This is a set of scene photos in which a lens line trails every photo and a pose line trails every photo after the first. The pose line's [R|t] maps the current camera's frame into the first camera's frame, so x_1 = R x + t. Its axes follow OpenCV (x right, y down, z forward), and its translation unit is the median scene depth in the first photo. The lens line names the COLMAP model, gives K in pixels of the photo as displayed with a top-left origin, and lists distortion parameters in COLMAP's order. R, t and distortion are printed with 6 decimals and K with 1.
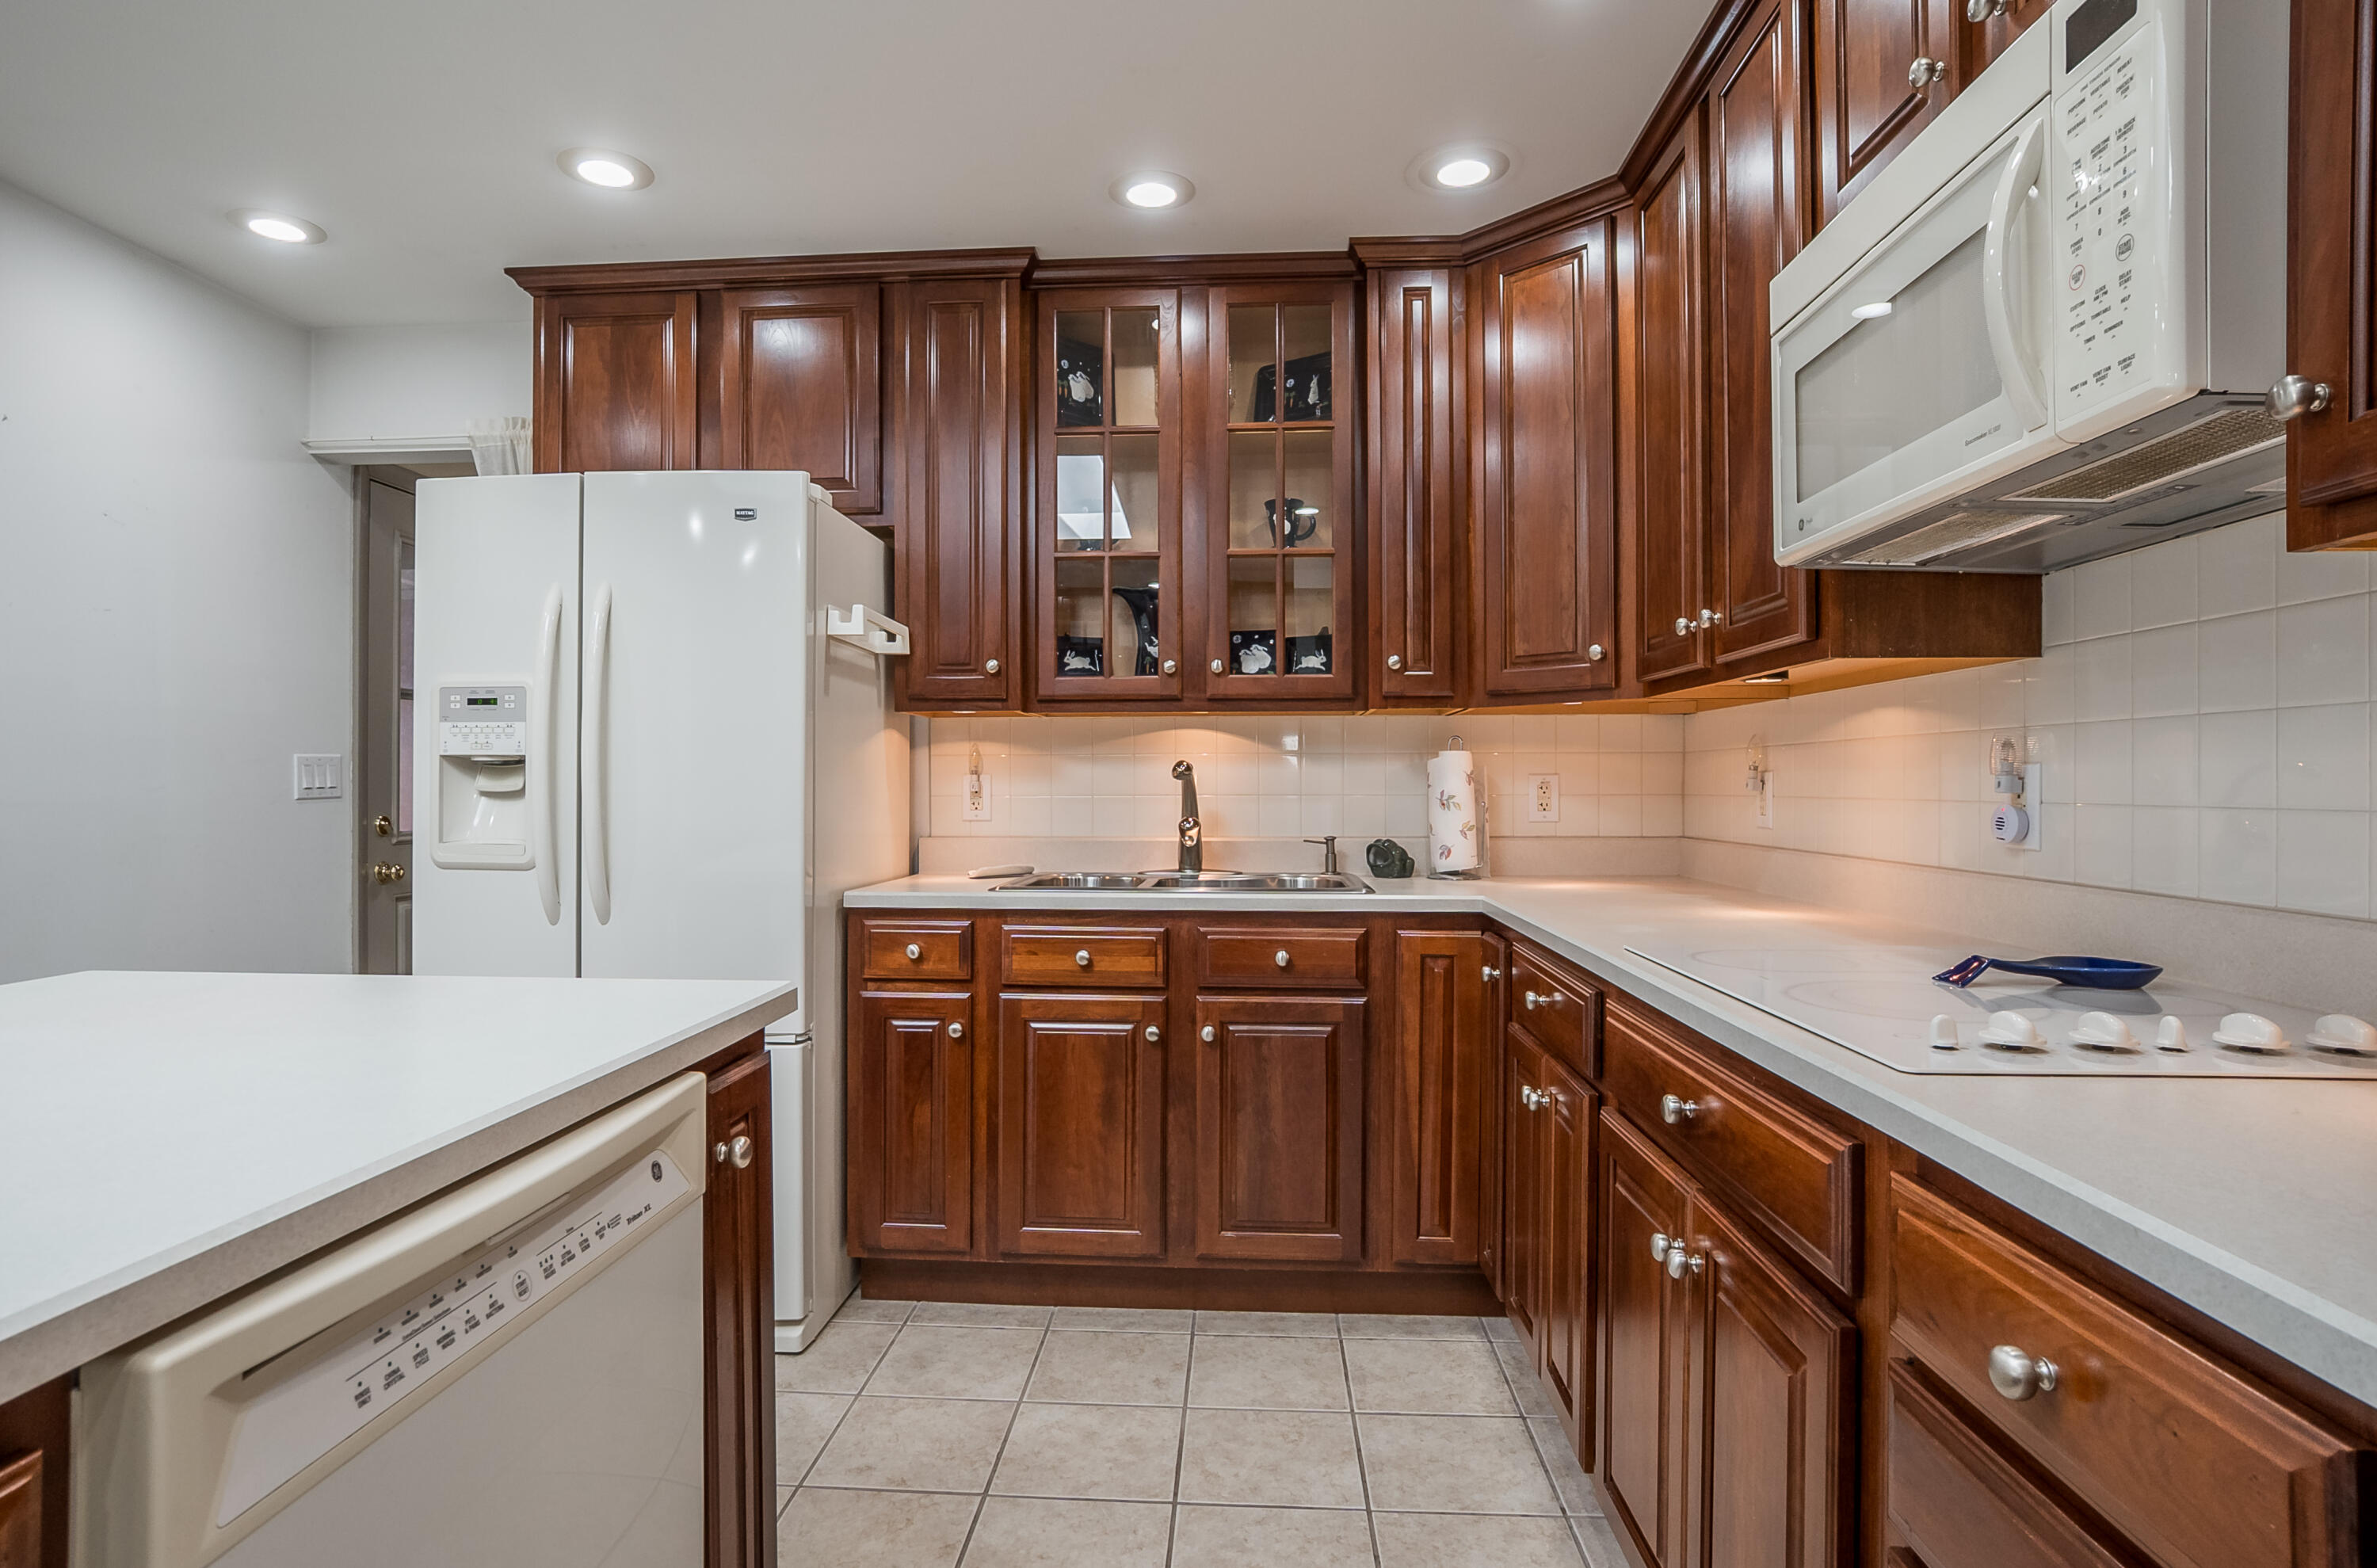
lens RADIAL K [[1232.1, 0, 1182.2], [0, 1232.1, 779.8], [0, 0, 1]] dist [-0.006072, 0.002167]
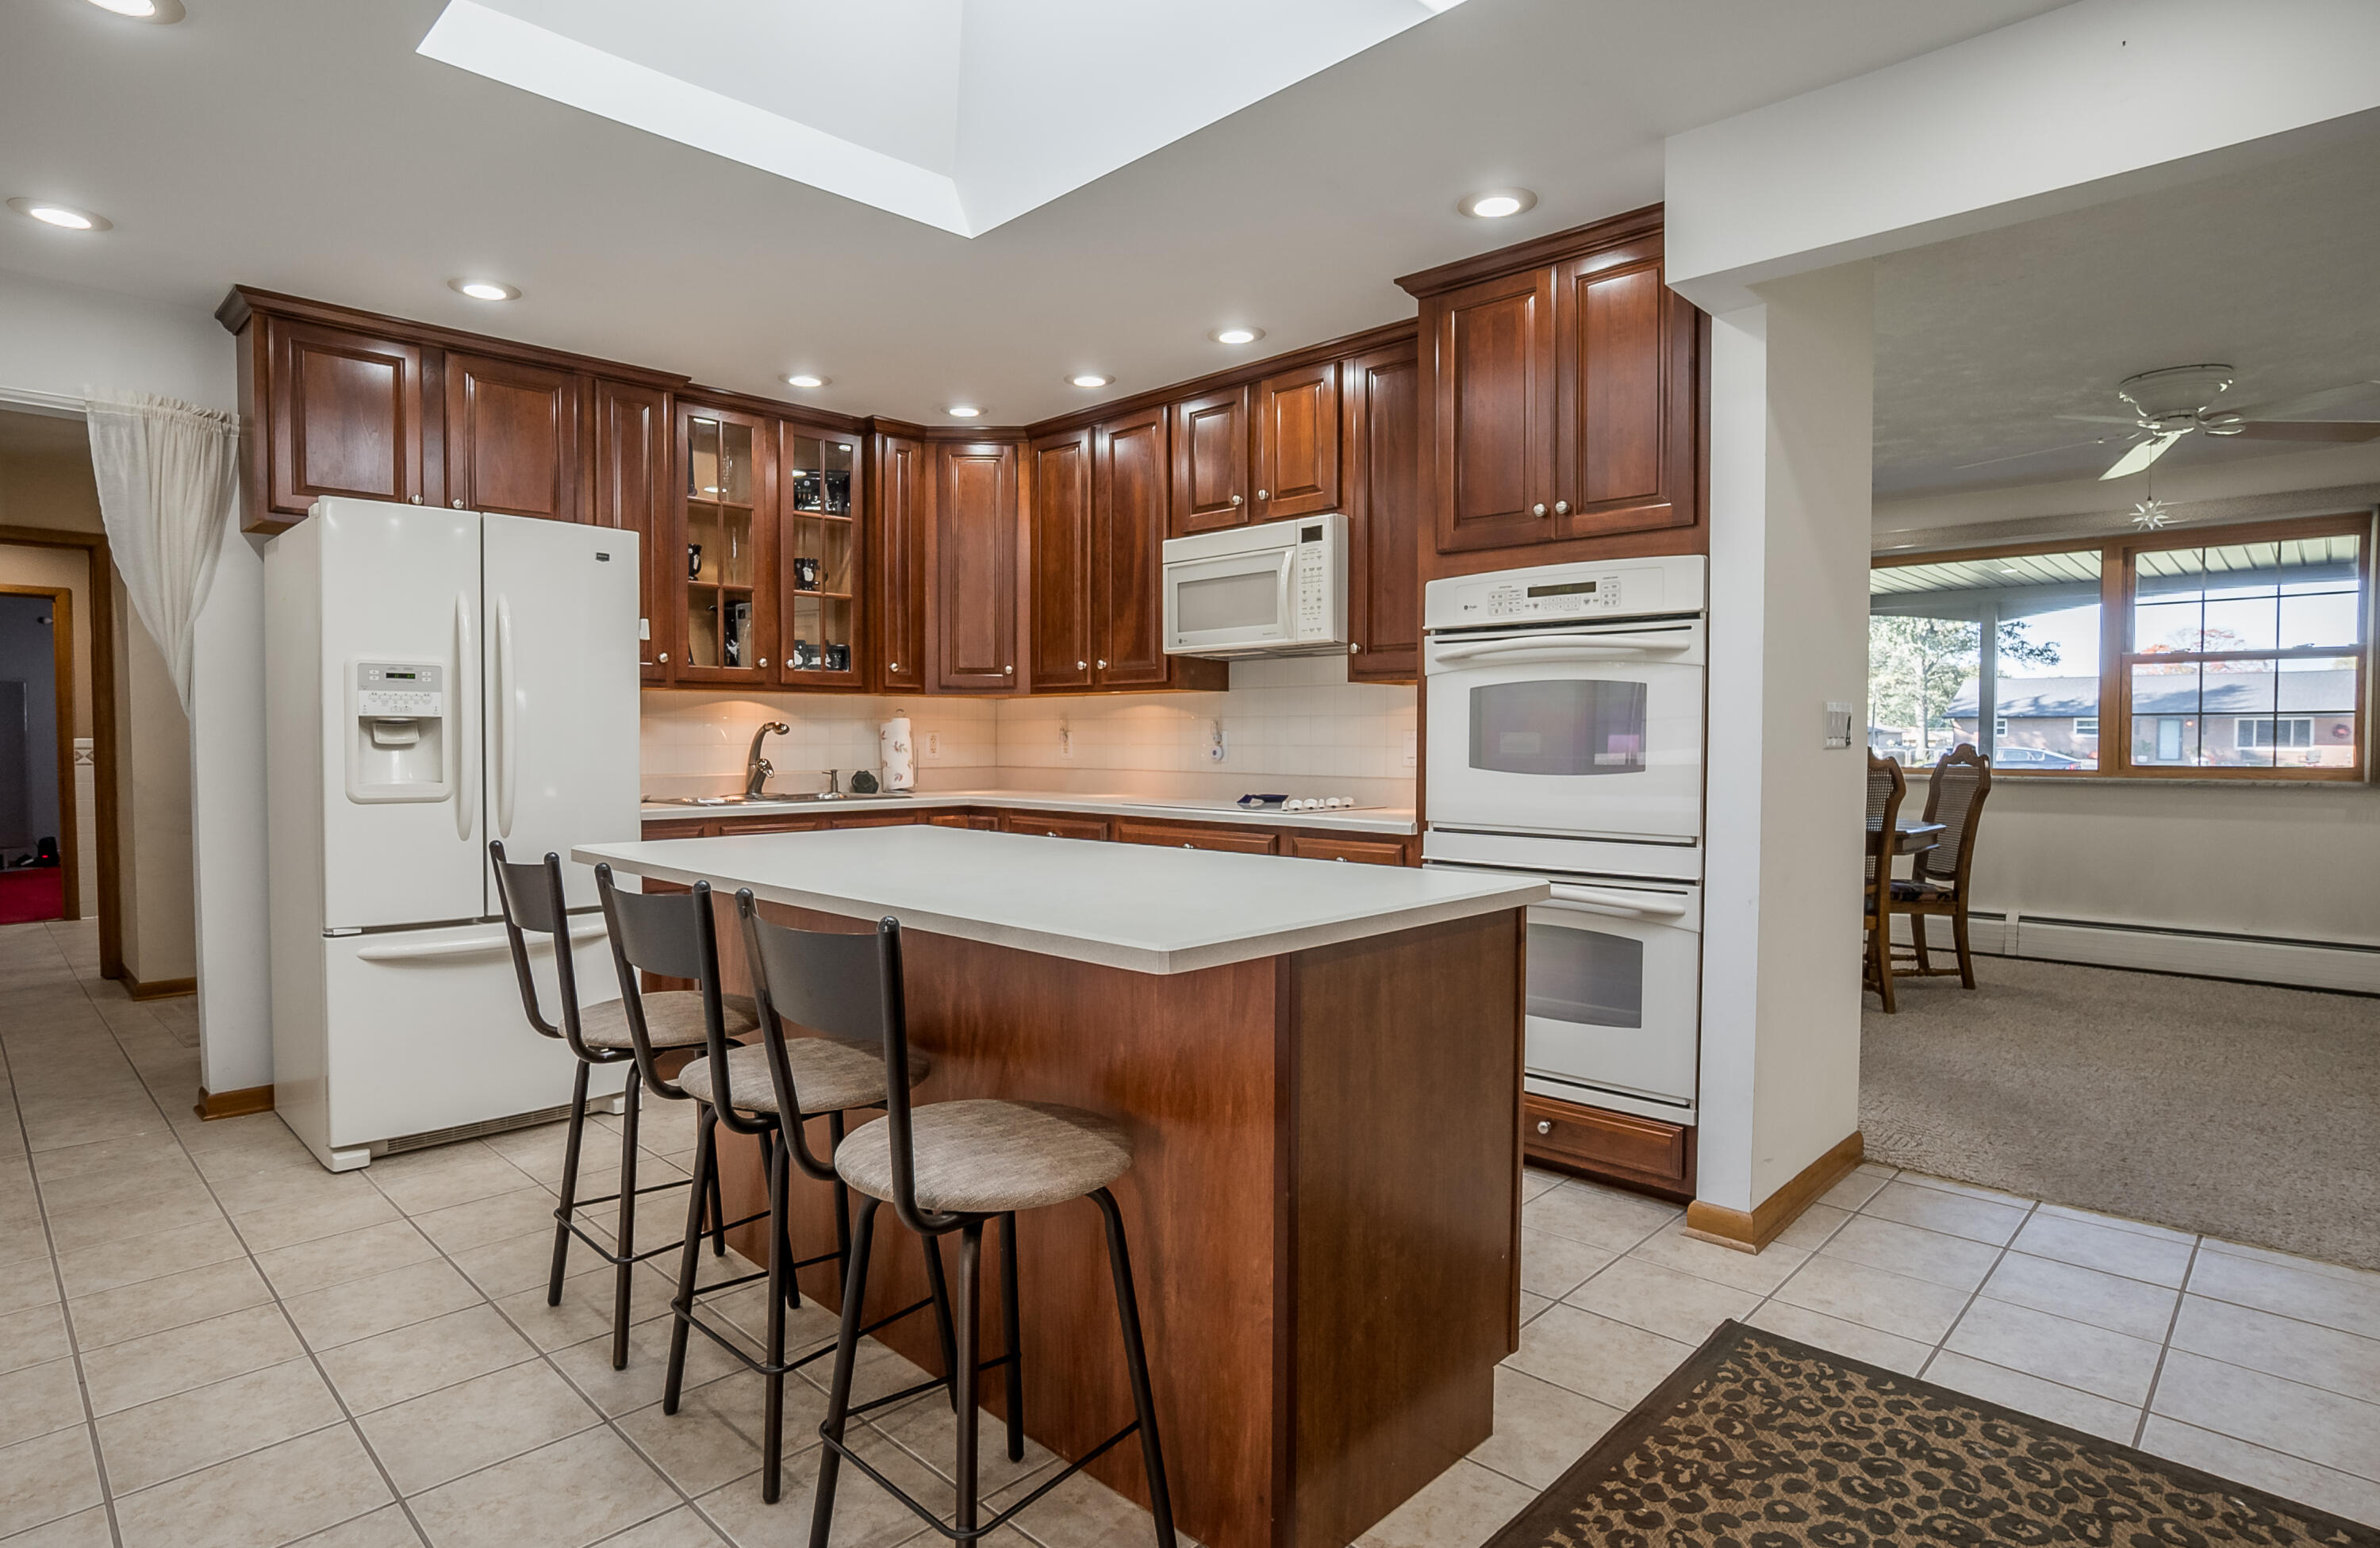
lens RADIAL K [[1199.8, 0, 1190.5], [0, 1199.8, 771.4], [0, 0, 1]] dist [-0.001805, 0.000872]
pose [[0.644272, -0.022191, 0.764474, -0.998615], [-0.002676, 0.999507, 0.031269, -0.003729], [-0.764791, -0.022191, 0.643896, -0.473947]]
